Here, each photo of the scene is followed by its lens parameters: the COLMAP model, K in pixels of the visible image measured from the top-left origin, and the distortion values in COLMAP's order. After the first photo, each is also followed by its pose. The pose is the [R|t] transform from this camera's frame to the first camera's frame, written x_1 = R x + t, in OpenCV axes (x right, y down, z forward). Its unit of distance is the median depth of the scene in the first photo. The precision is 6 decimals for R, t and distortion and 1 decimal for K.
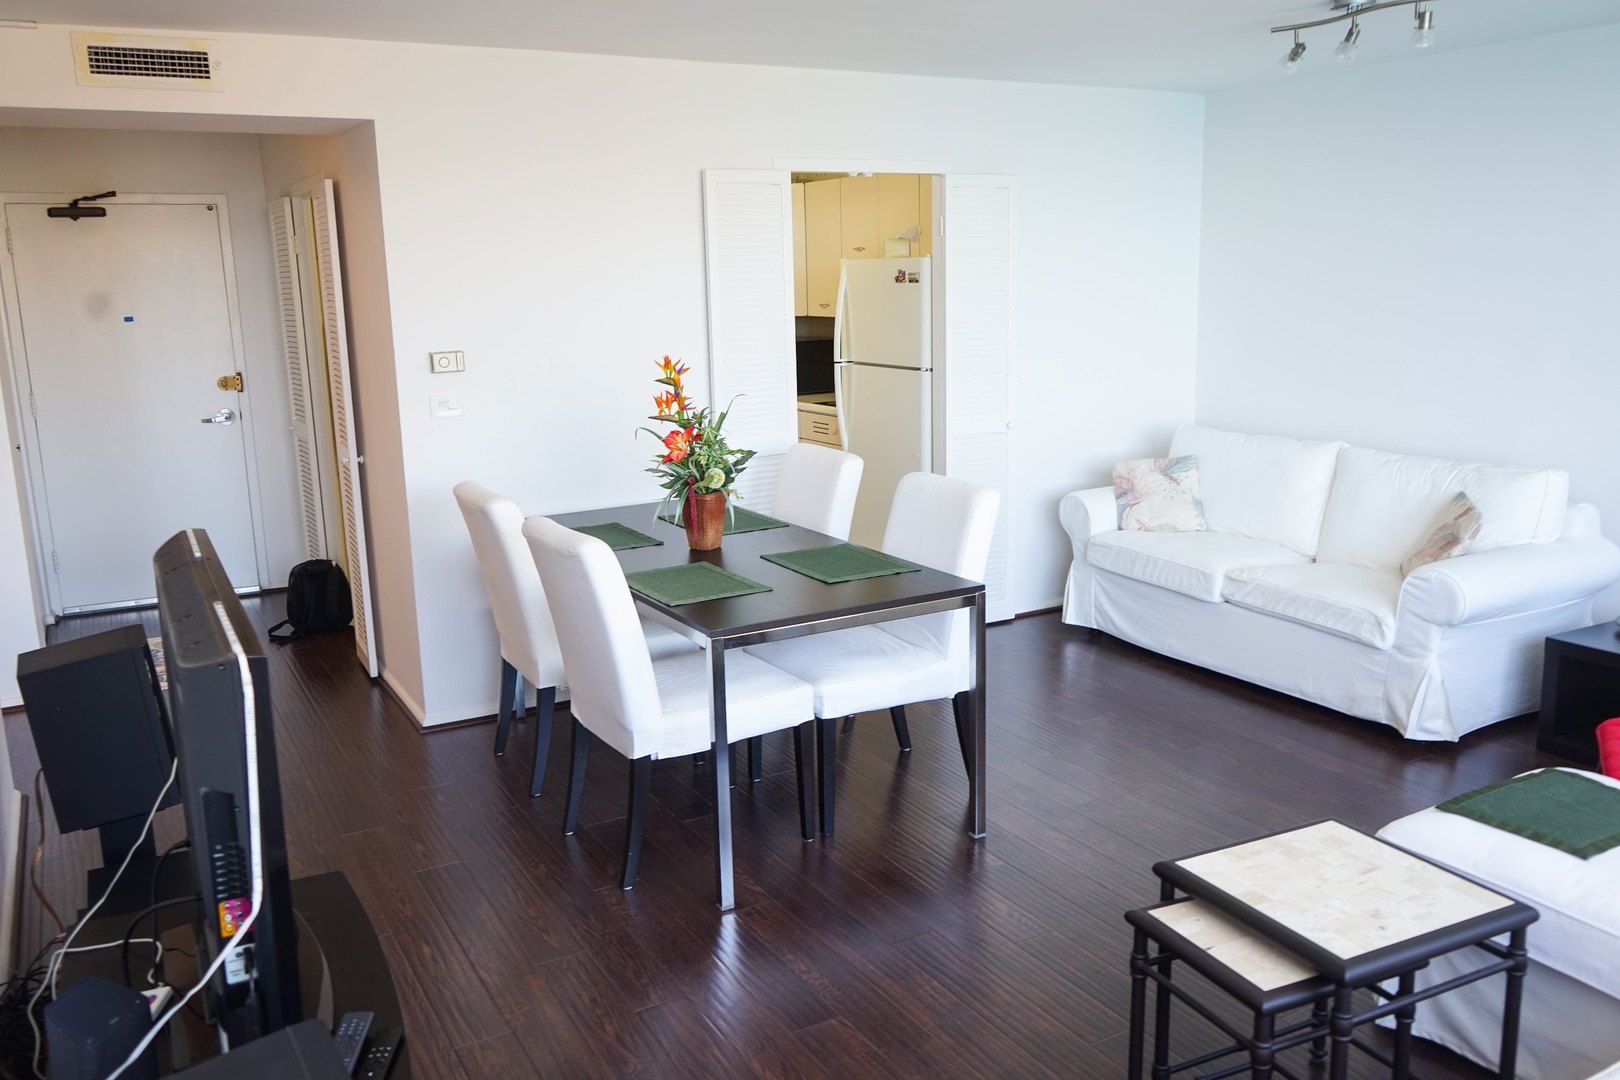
lens RADIAL K [[1284.8, 0, 810.0], [0, 1284.8, 540.0], [0, 0, 1]] dist [-0.007379, 0.000522]
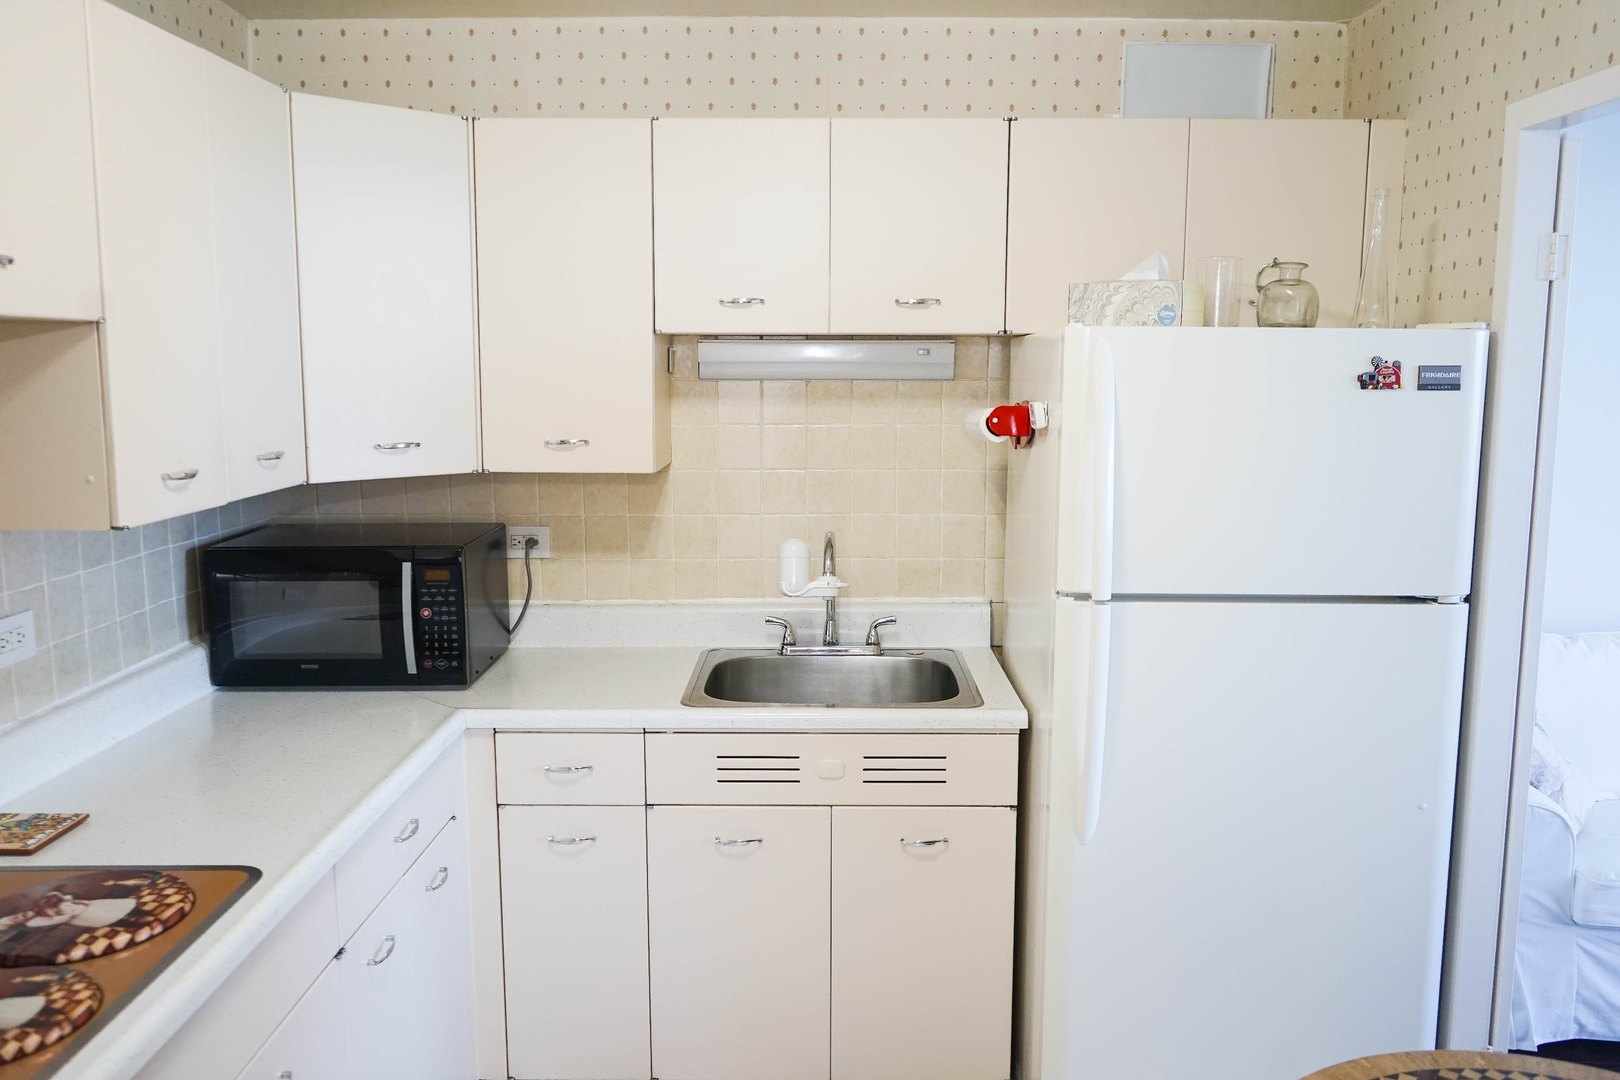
lens RADIAL K [[1284.8, 0, 810.0], [0, 1284.8, 540.0], [0, 0, 1]] dist [-0.007379, 0.000522]
pose [[0.501979, -0.103653, 0.858646, -0.377095], [0.163411, 0.986277, 0.023528, -0.201914], [-0.849302, 0.128502, 0.512029, 0.997659]]
